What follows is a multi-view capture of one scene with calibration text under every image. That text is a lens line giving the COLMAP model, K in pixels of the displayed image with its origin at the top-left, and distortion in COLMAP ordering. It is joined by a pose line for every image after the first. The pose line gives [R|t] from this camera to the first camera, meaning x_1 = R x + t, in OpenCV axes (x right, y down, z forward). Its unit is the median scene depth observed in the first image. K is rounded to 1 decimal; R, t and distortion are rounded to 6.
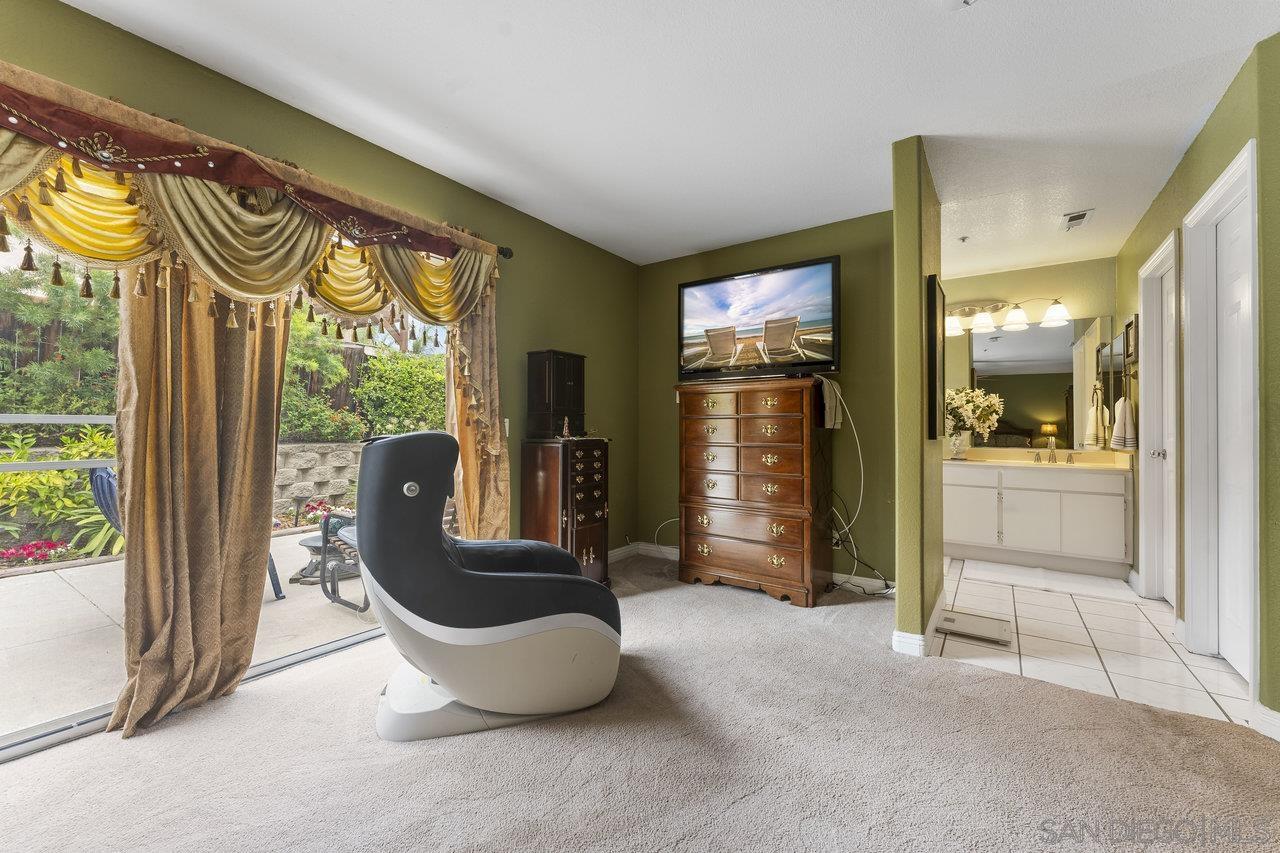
lens RADIAL K [[512.4, 0, 640.1], [0, 512.4, 430.2], [0, 0, 1]] dist [-0.001150, -0.000227]
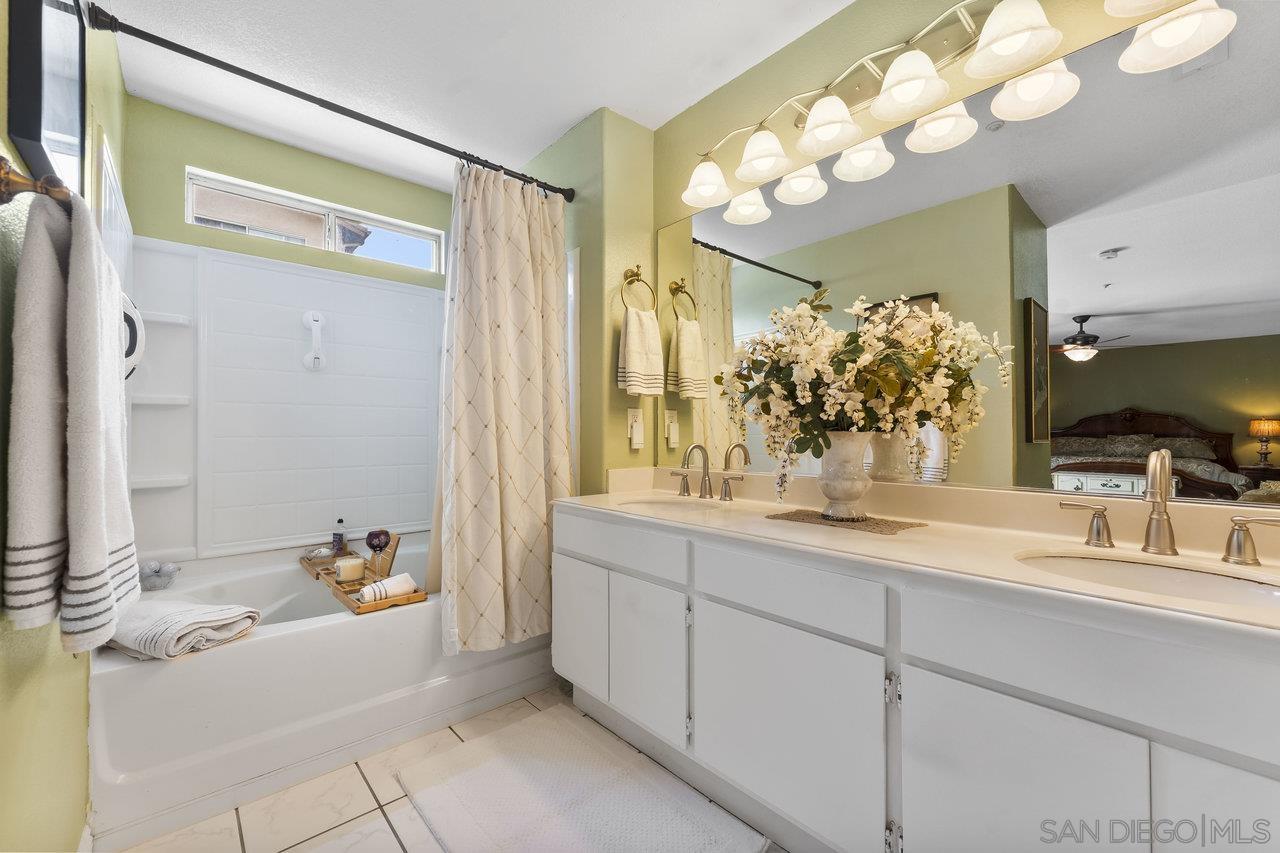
lens RADIAL K [[512.4, 0, 638.9], [0, 512.4, 426.0], [0, 0, 1]] dist [-0.001150, -0.000227]
pose [[0.976581, -0.003858, -0.215114, 0.582053], [0.002253, 0.999968, -0.007707, 0.000674], [0.215137, 0.007042, 0.976558, 0.663237]]
